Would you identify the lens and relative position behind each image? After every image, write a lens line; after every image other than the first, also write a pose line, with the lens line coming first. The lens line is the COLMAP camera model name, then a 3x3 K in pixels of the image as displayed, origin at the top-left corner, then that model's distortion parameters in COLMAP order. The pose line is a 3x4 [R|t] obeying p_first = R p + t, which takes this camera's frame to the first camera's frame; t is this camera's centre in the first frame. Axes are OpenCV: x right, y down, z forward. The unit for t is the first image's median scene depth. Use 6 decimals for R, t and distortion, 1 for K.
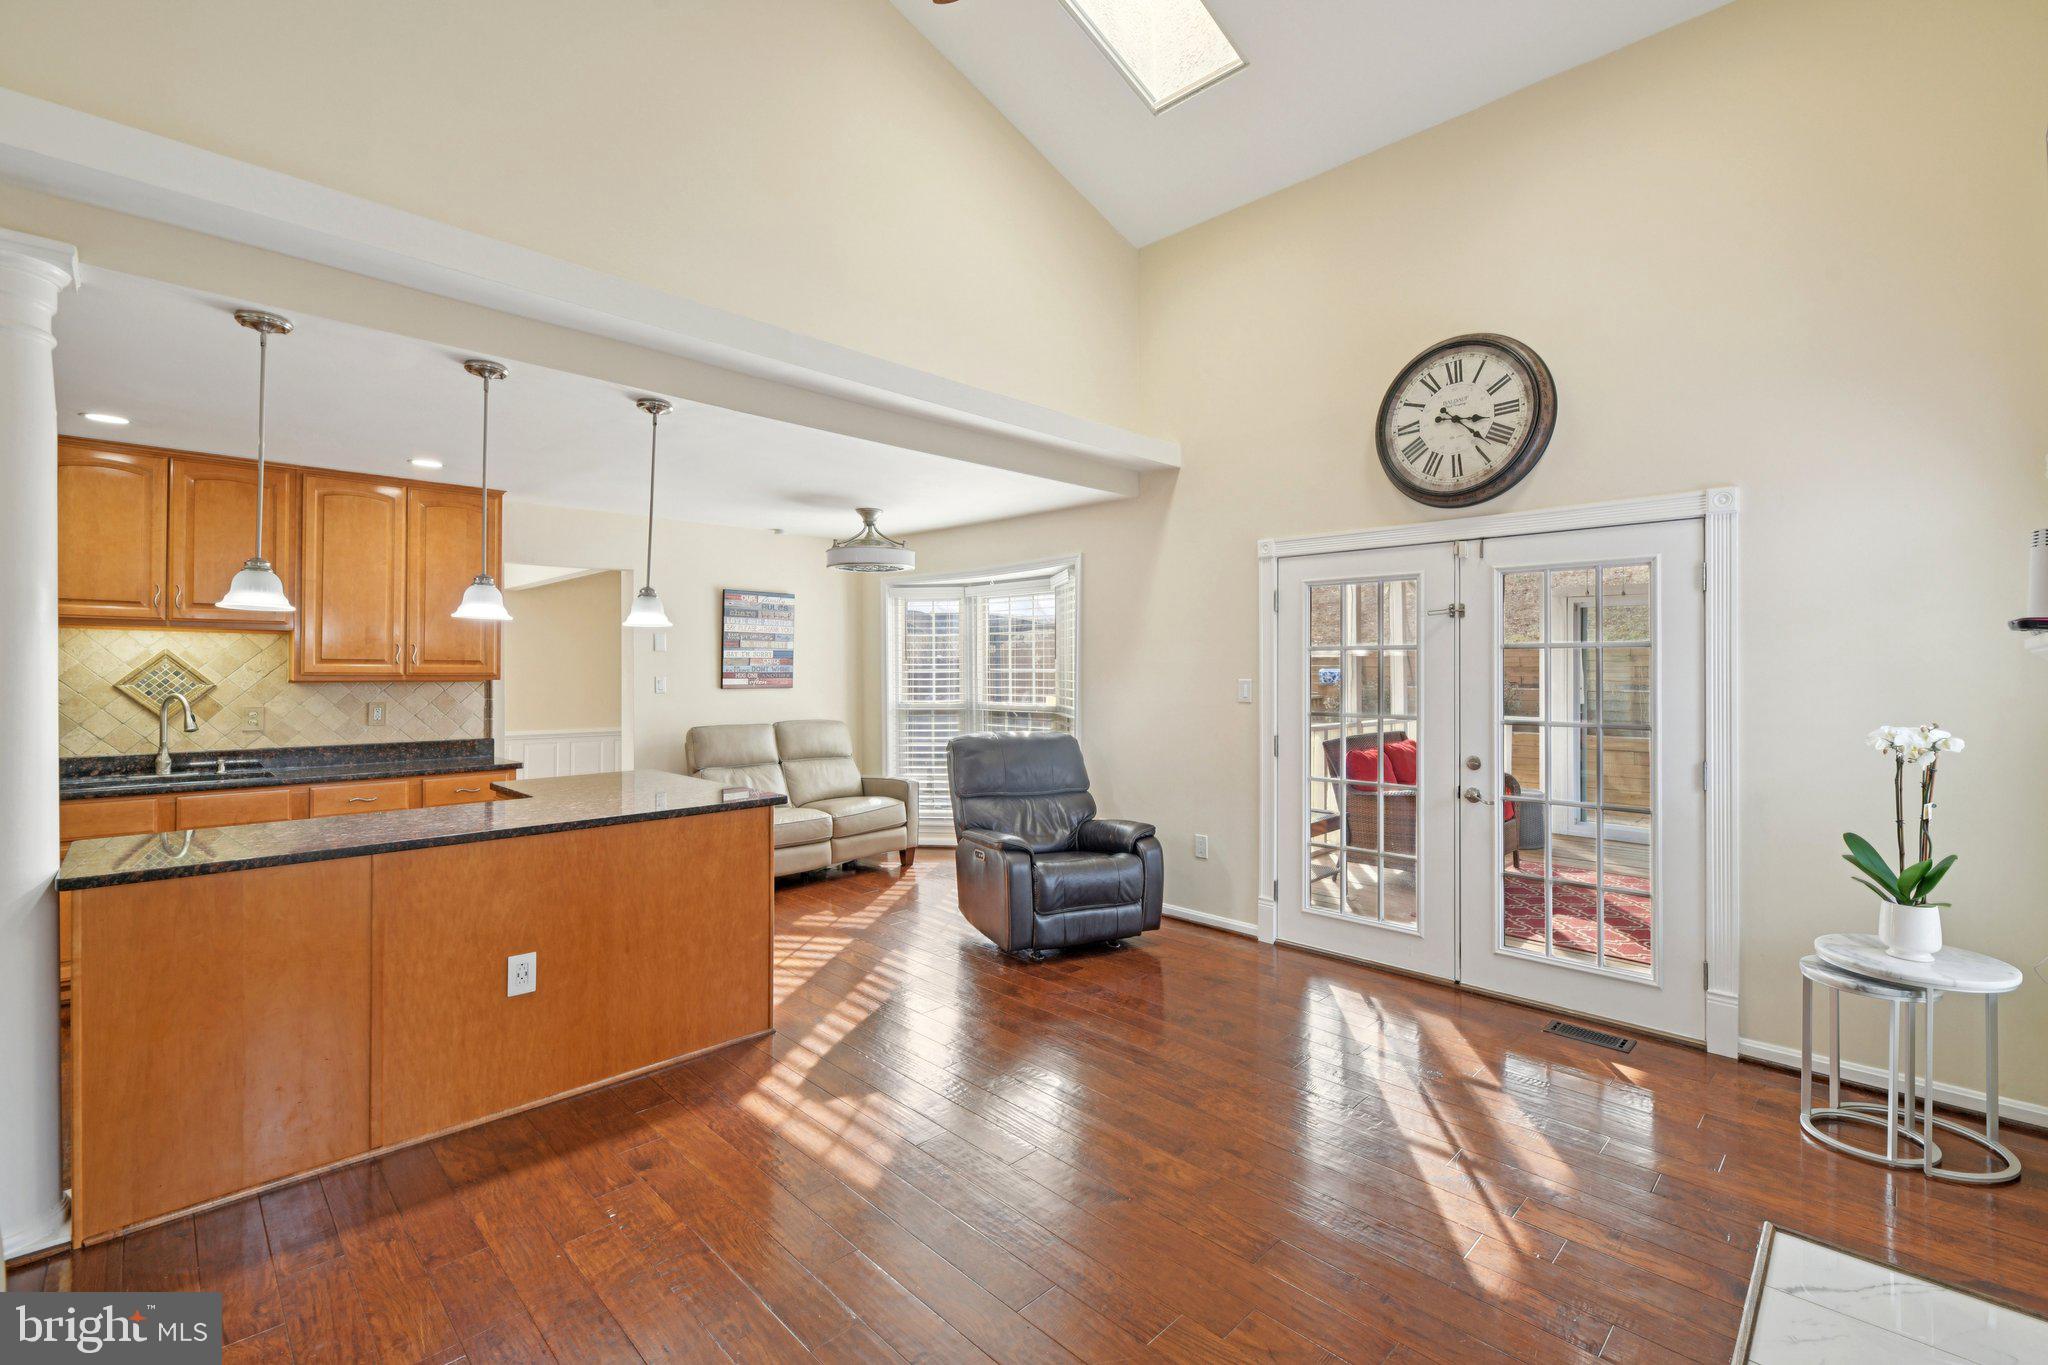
lens RADIAL K [[865.7, 0, 955.8], [0, 865.7, 672.7], [0, 0, 1]] dist [0.001261, -0.002305]
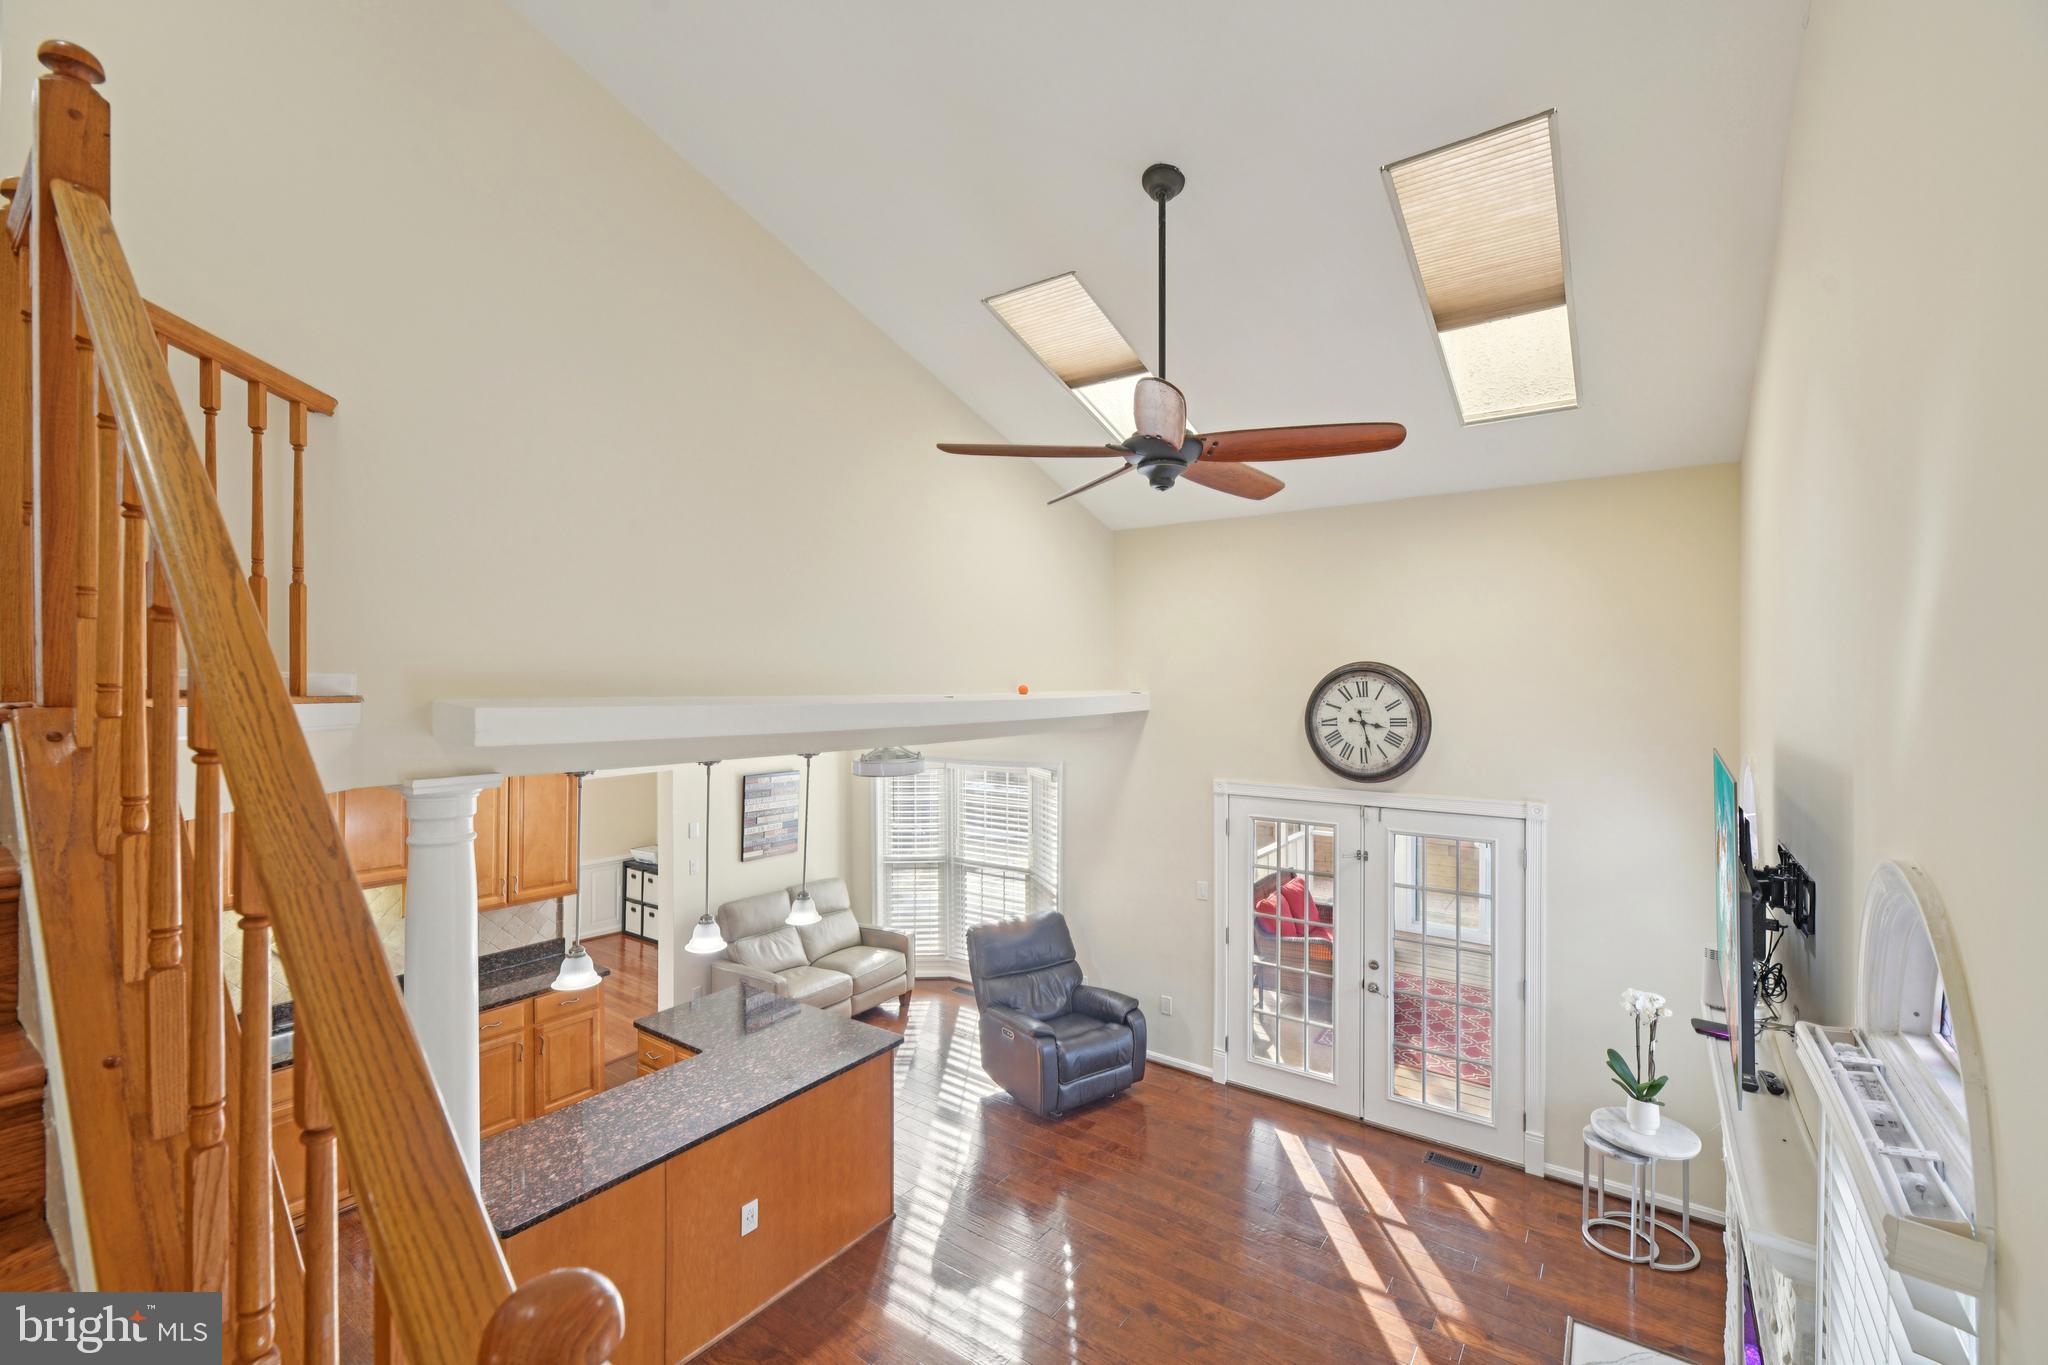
lens RADIAL K [[865.7, 0, 946.5], [0, 865.7, 698.3], [0, 0, 1]] dist [0.001261, -0.002305]
pose [[0.988209, -0.010764, 0.152734, -0.293282], [0.008516, 0.999846, 0.015364, -0.352408], [-0.152876, -0.013882, 0.988148, -0.270870]]
